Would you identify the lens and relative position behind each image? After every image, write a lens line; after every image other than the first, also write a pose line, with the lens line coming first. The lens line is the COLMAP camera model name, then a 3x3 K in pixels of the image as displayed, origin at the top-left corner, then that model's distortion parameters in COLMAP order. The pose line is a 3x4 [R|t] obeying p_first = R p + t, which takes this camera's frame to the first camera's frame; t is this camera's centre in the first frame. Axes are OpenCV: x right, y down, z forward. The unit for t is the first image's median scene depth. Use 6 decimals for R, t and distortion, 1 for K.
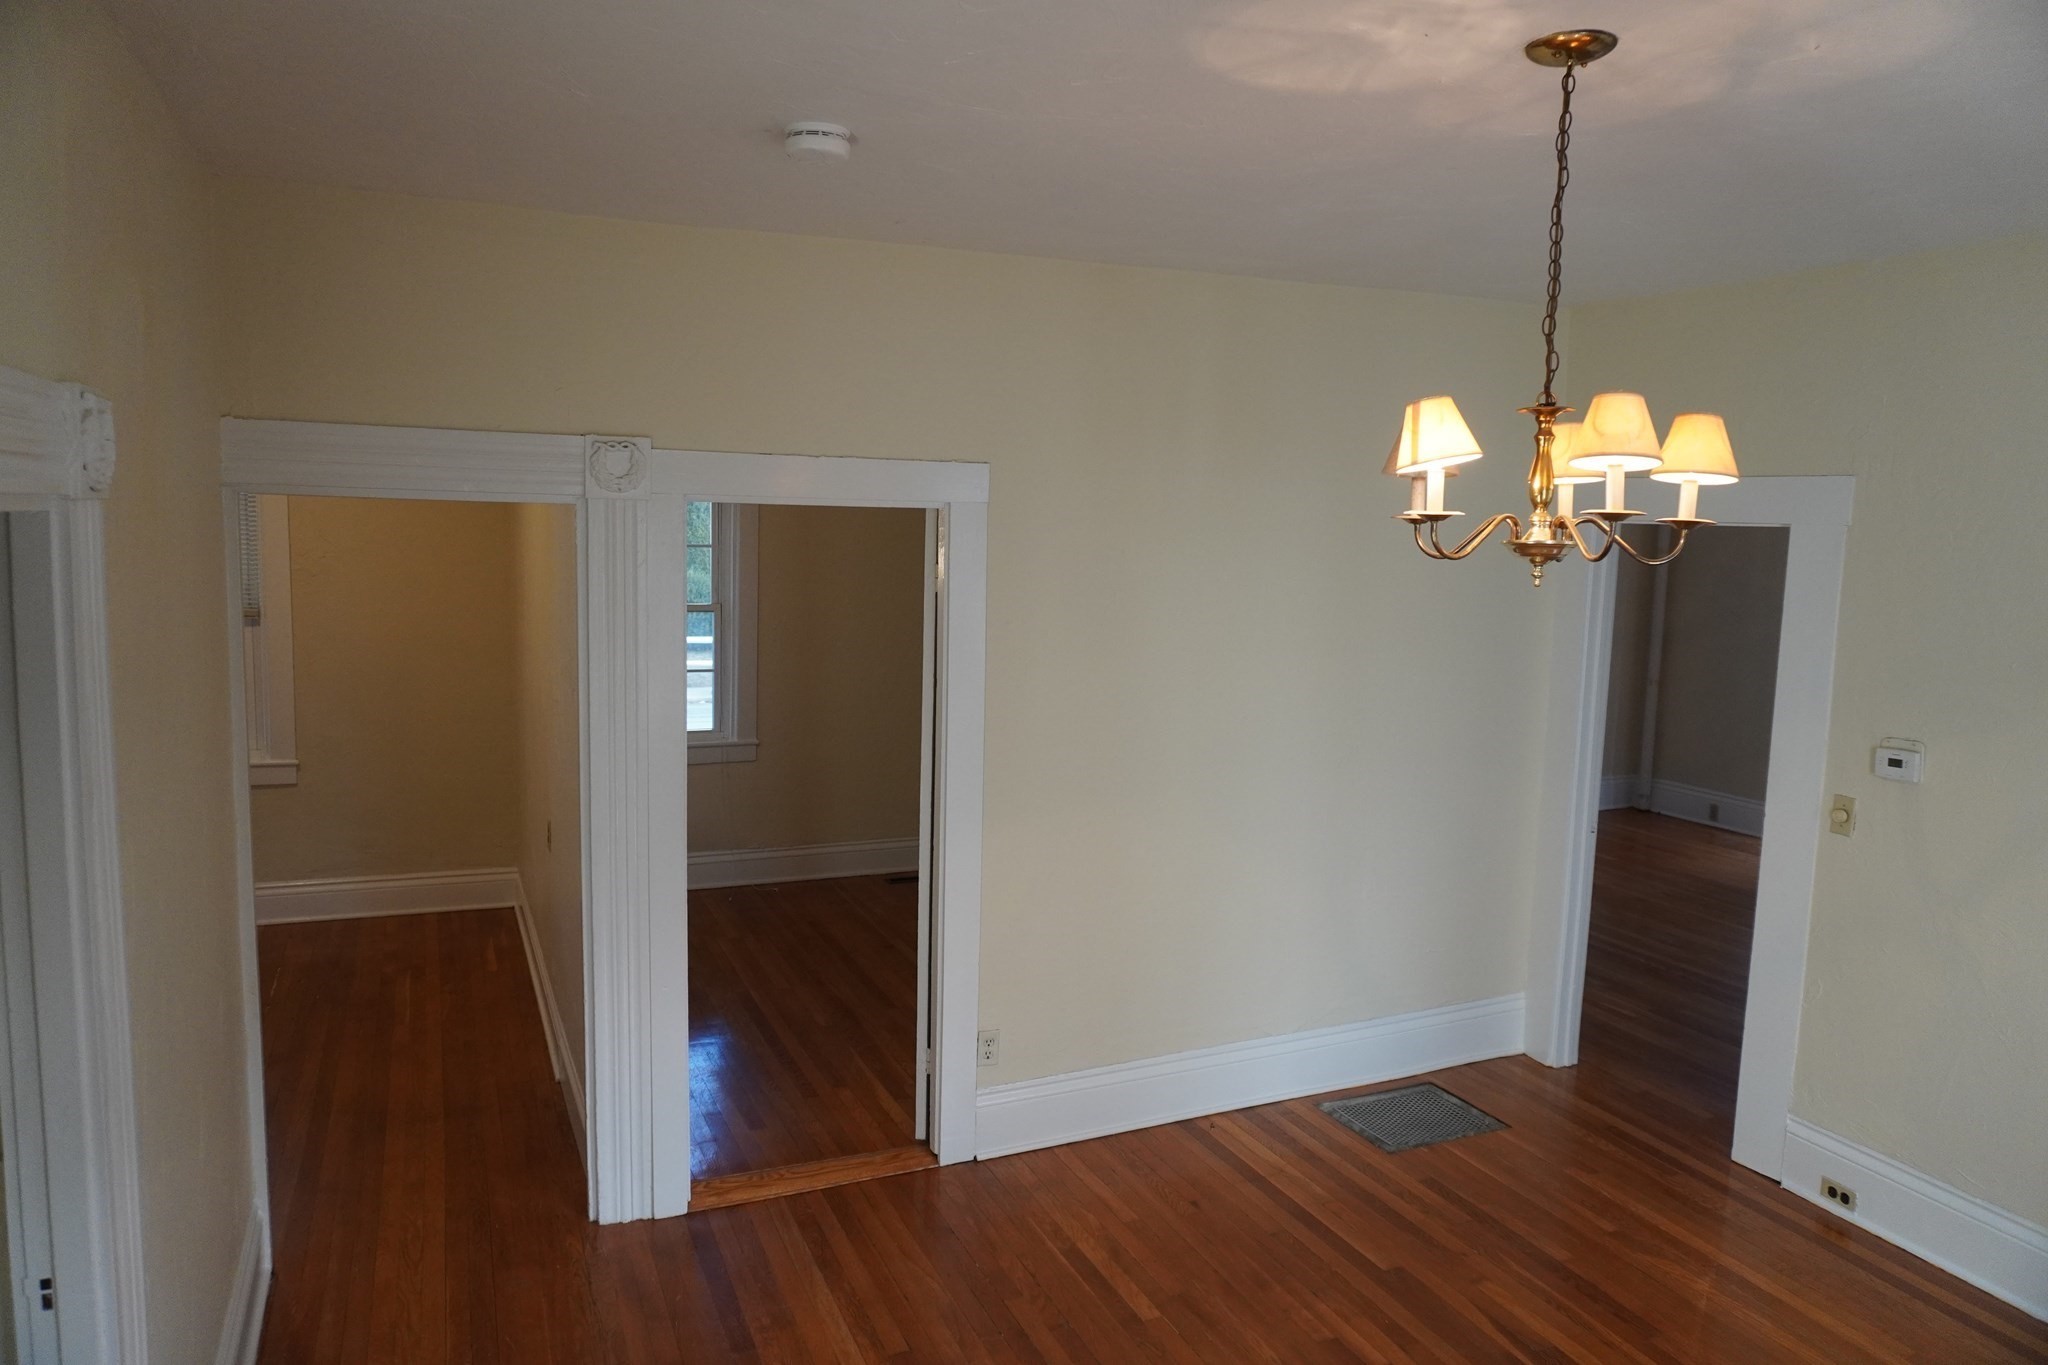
lens RADIAL K [[1369.3, 0, 1011.1], [0, 1369.3, 689.8], [0, 0, 1]] dist [-0.043885, 0.028910]
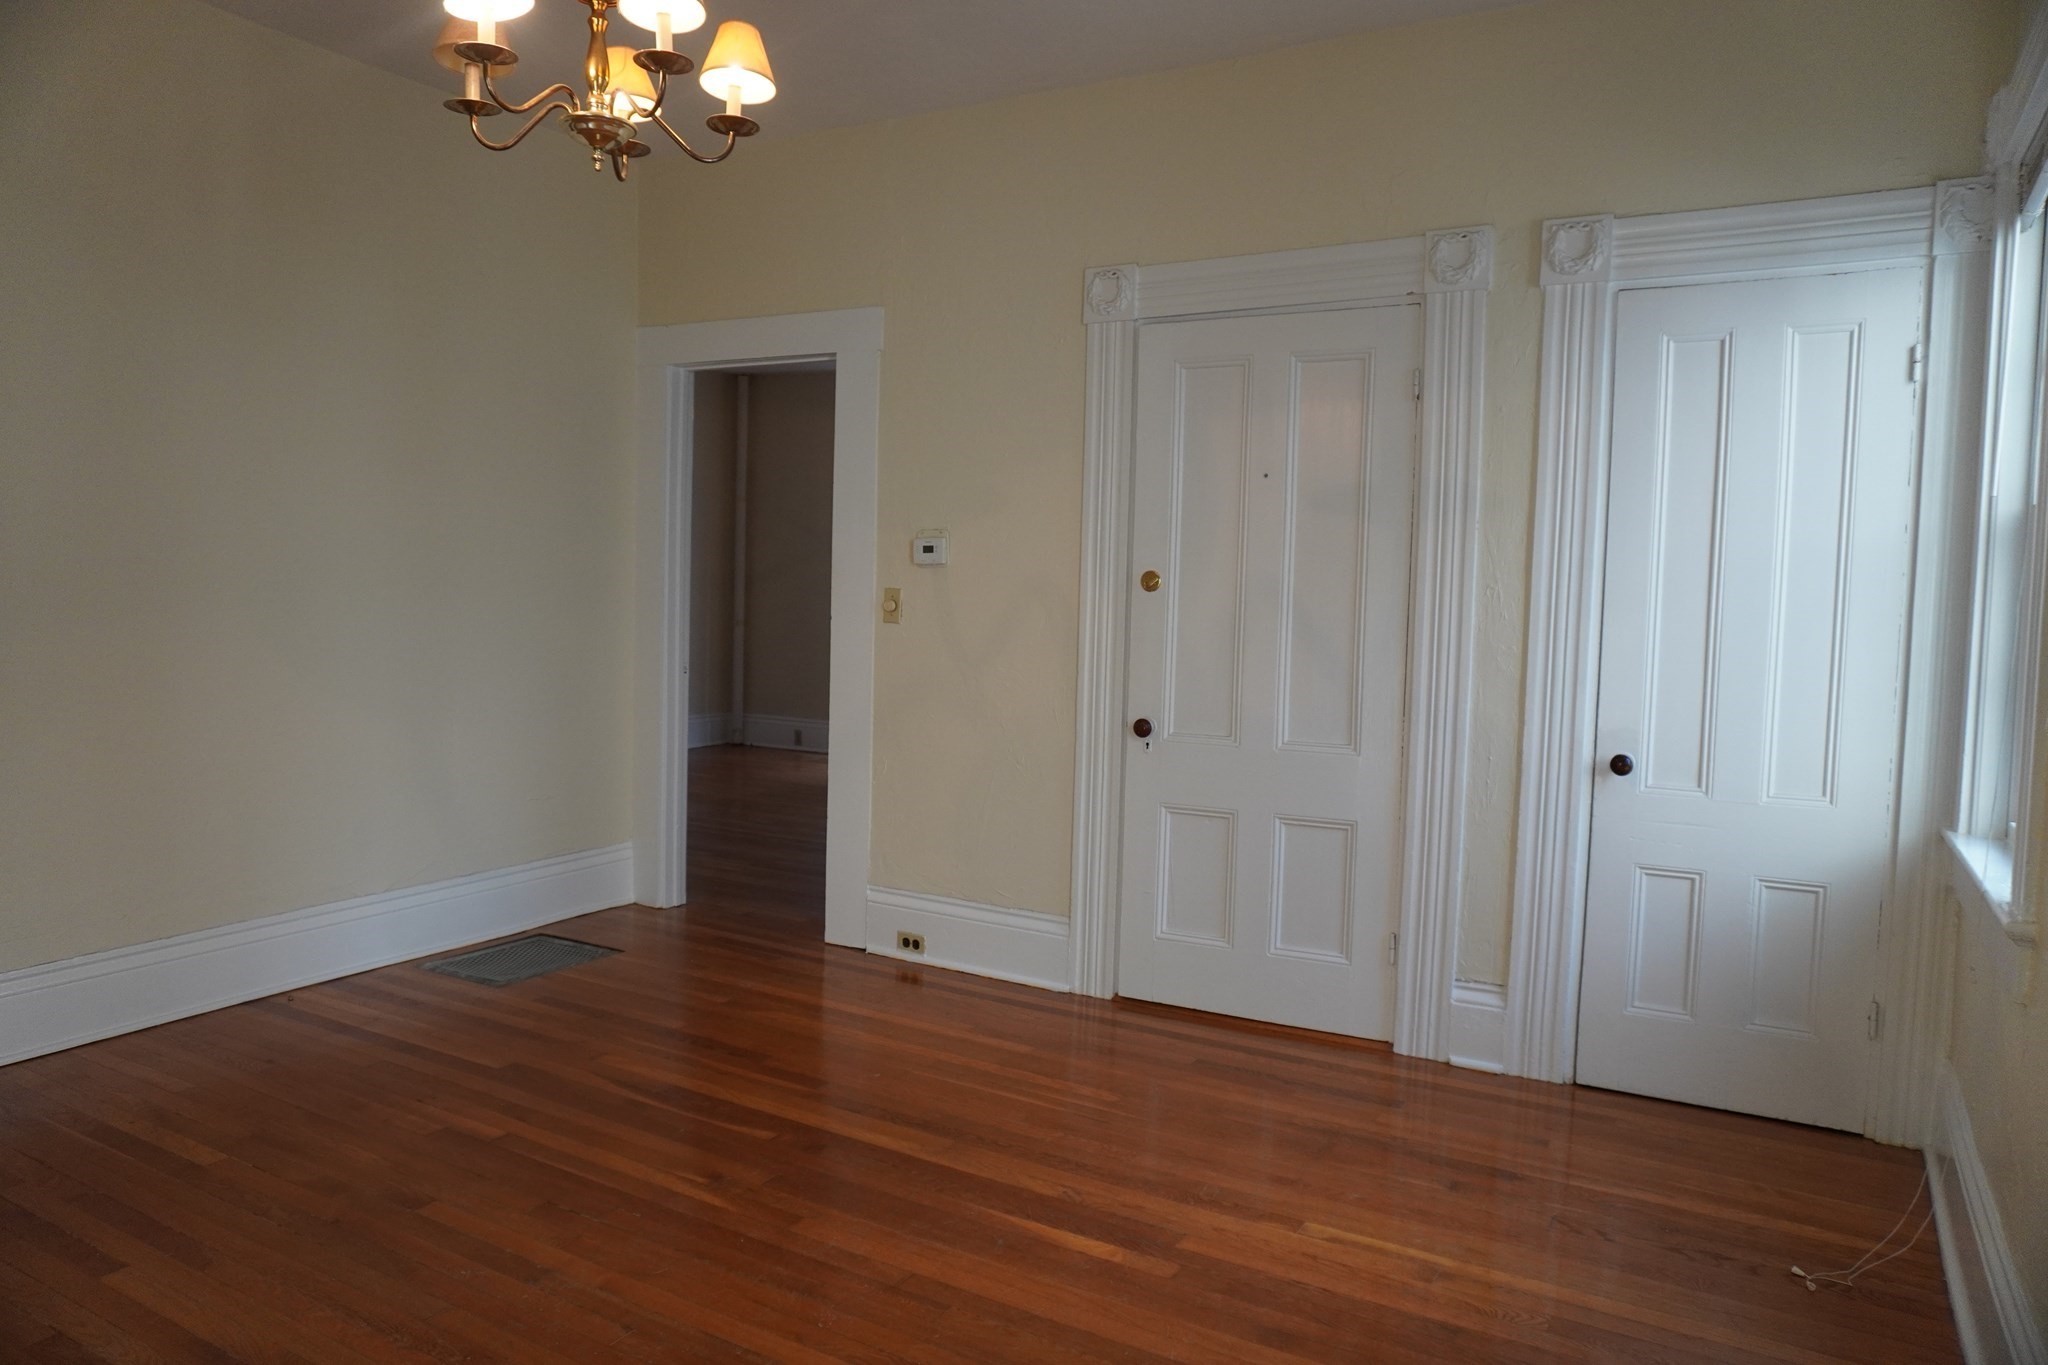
lens RADIAL K [[1369.3, 0, 1027.4], [0, 1369.3, 670.4], [0, 0, 1]] dist [-0.043885, 0.028910]
pose [[0.797224, -0.042796, 0.602165, 0.011823], [0.061370, 0.998062, -0.010317, 0.157930], [-0.600556, 0.045180, 0.798305, 0.017551]]
